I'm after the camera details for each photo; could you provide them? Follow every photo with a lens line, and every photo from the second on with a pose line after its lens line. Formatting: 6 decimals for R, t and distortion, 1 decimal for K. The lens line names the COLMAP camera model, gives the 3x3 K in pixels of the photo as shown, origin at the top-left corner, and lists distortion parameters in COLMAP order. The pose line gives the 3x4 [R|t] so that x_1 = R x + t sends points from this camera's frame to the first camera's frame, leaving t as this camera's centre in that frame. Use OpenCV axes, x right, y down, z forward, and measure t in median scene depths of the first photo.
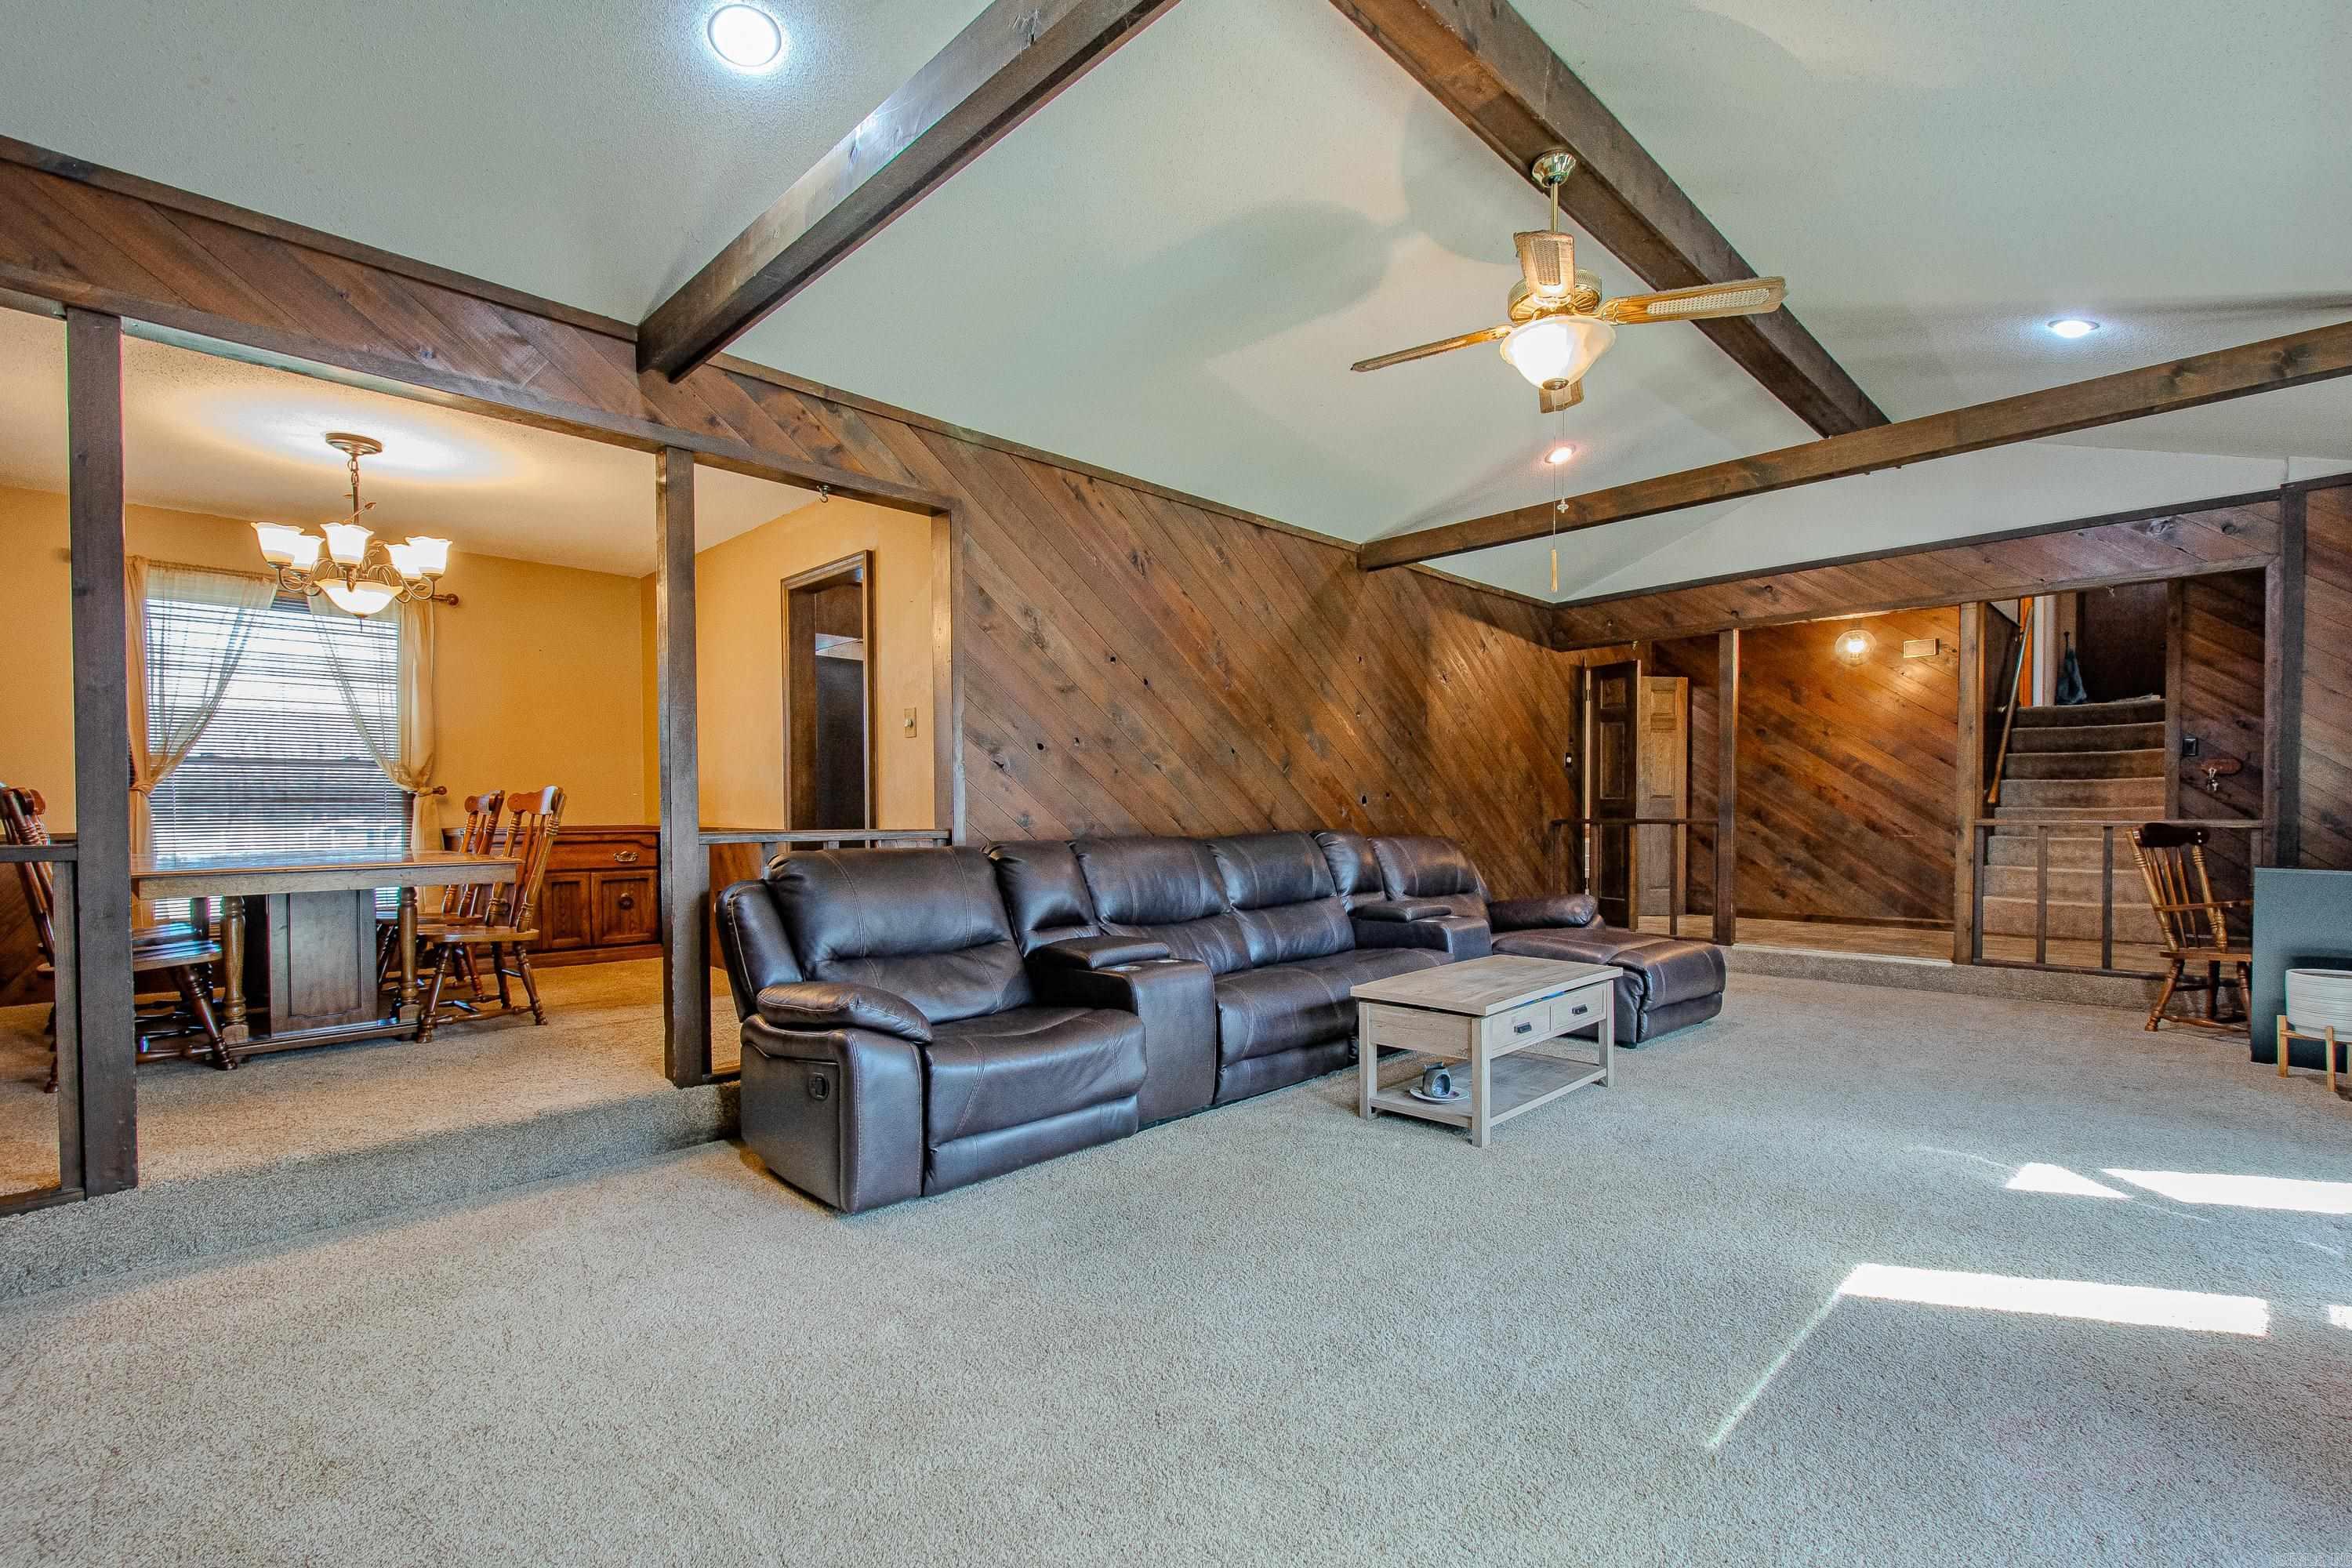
lens RADIAL K [[1039.1, 0, 1212.6], [0, 1039.1, 820.8], [0, 0, 1]] dist [0.019247, -0.007689]
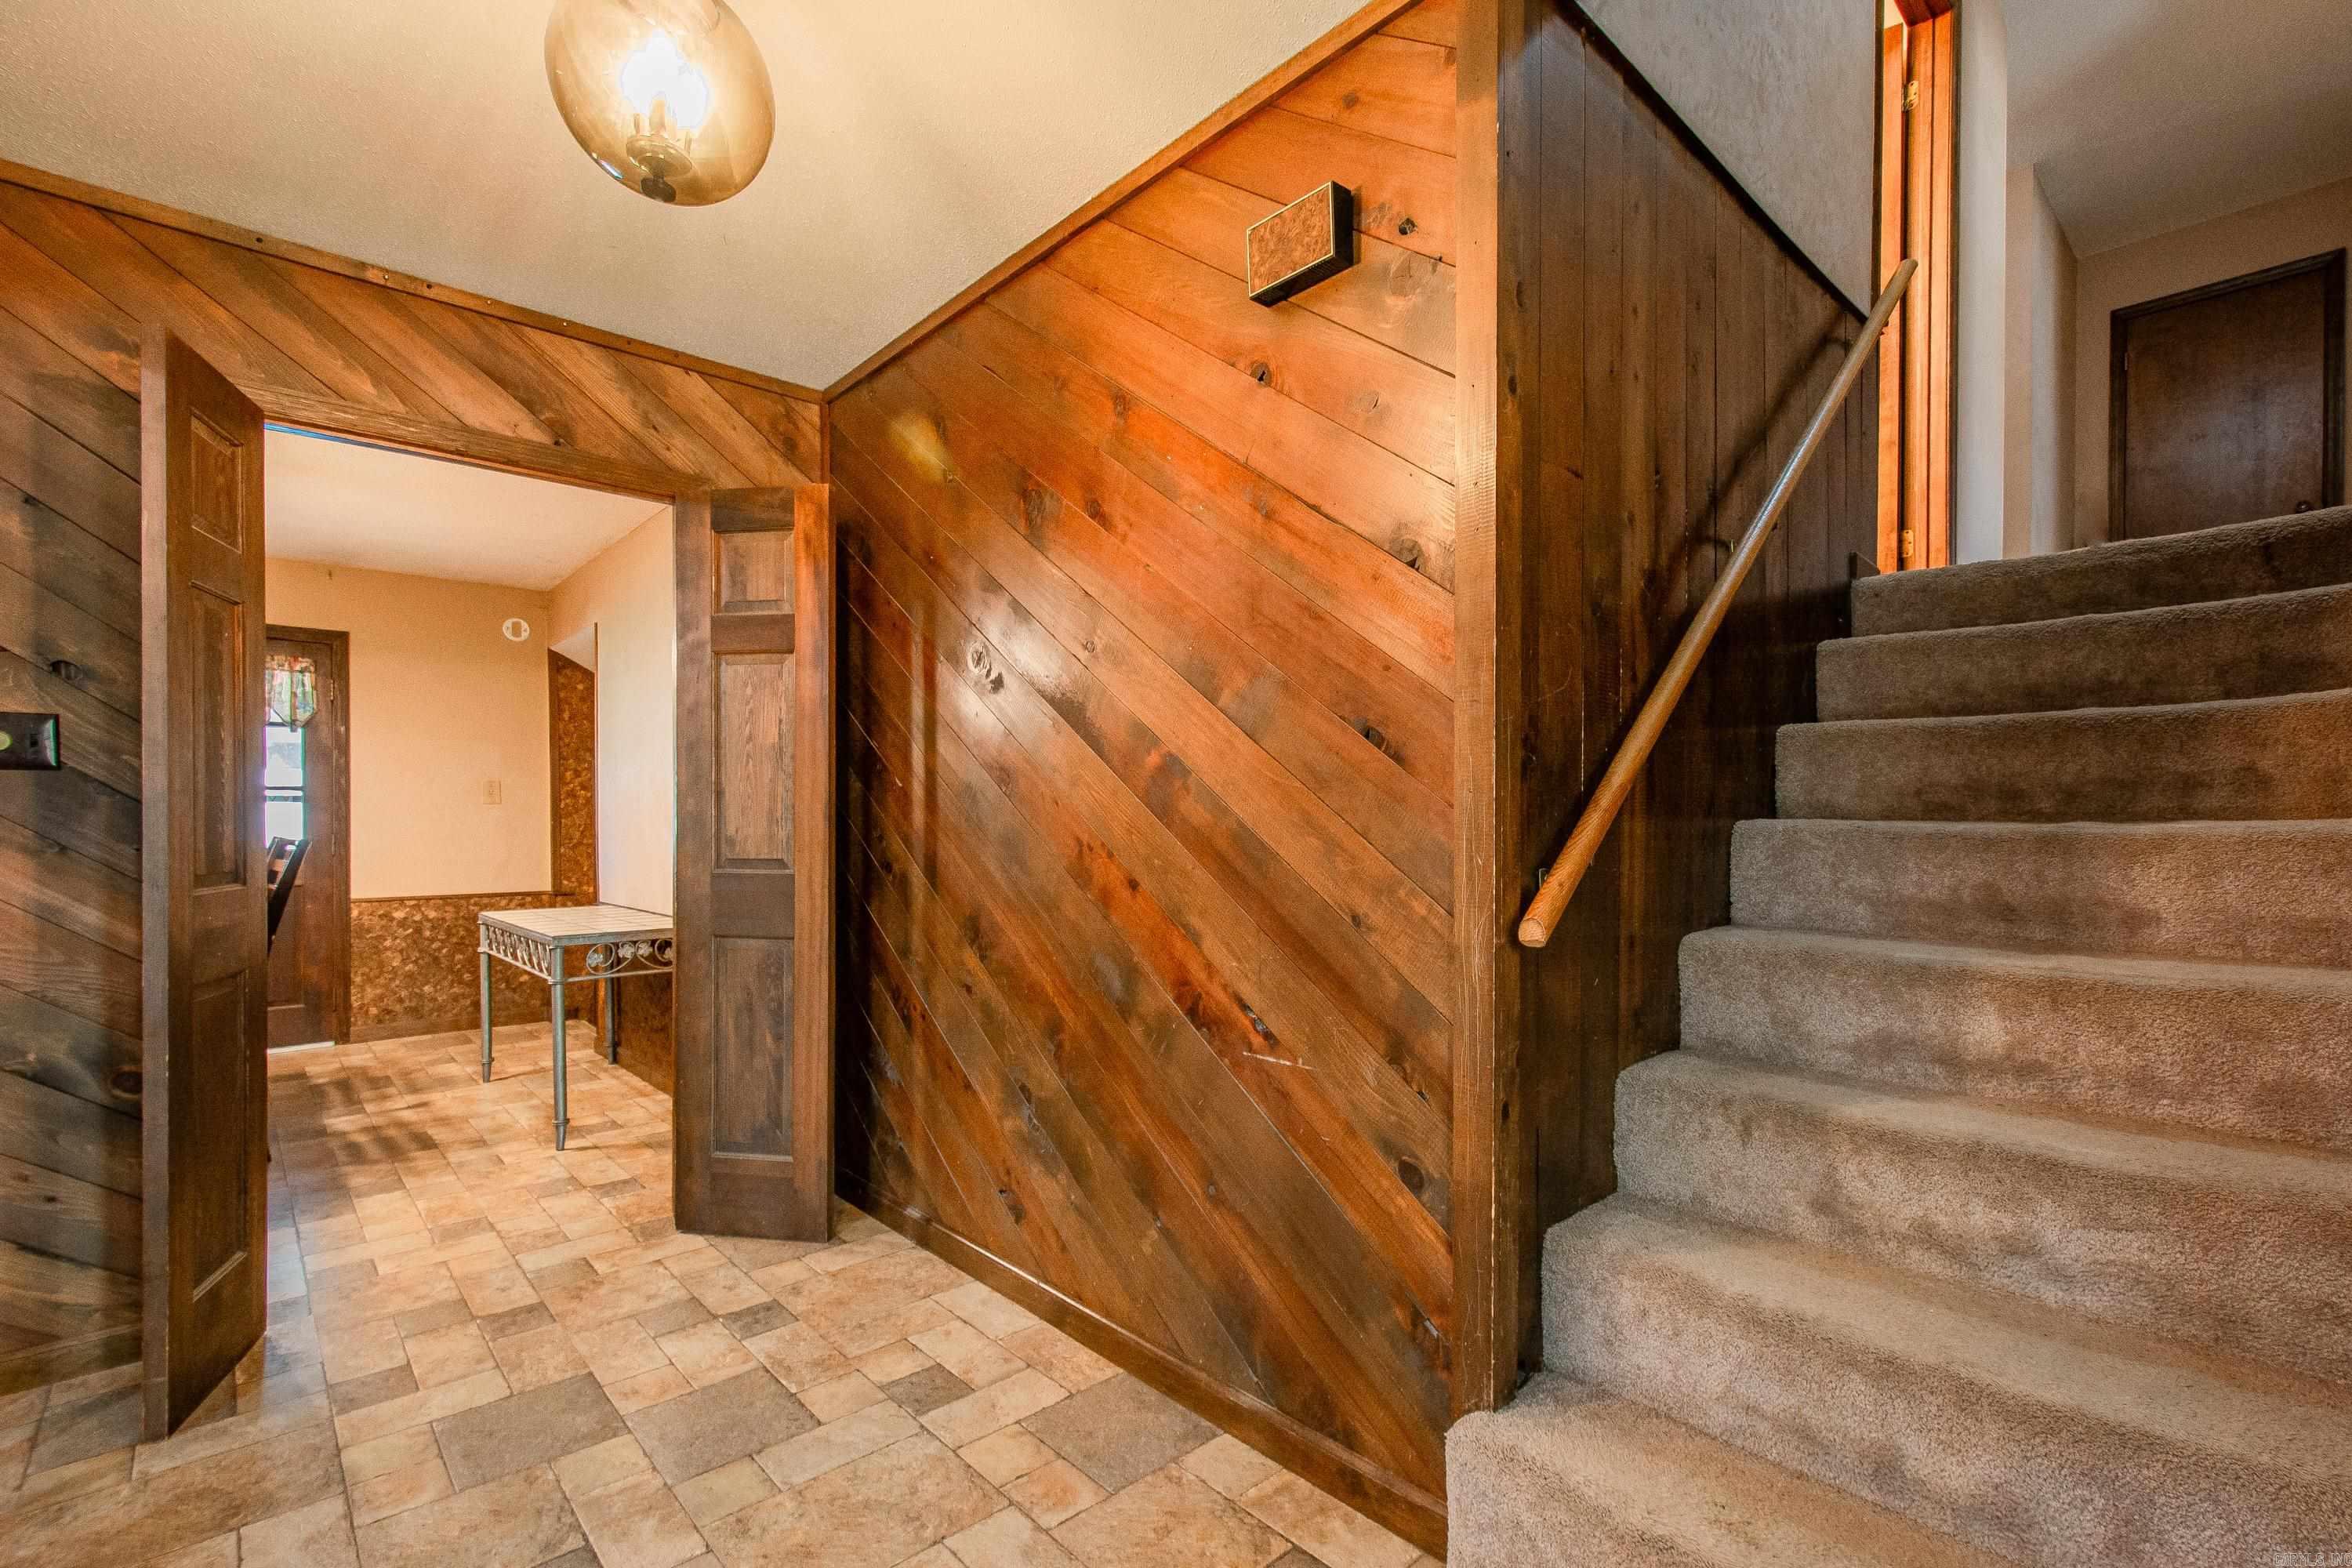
lens RADIAL K [[1050.4, 0, 1223.4], [0, 1050.4, 826.3], [0, 0, 1]] dist [0.014554, -0.007423]
pose [[0.999213, 0.002538, -0.039582, 0.648236], [-0.002739, 0.999984, -0.005036, -0.036635], [0.039569, 0.005140, 0.999204, 0.747438]]
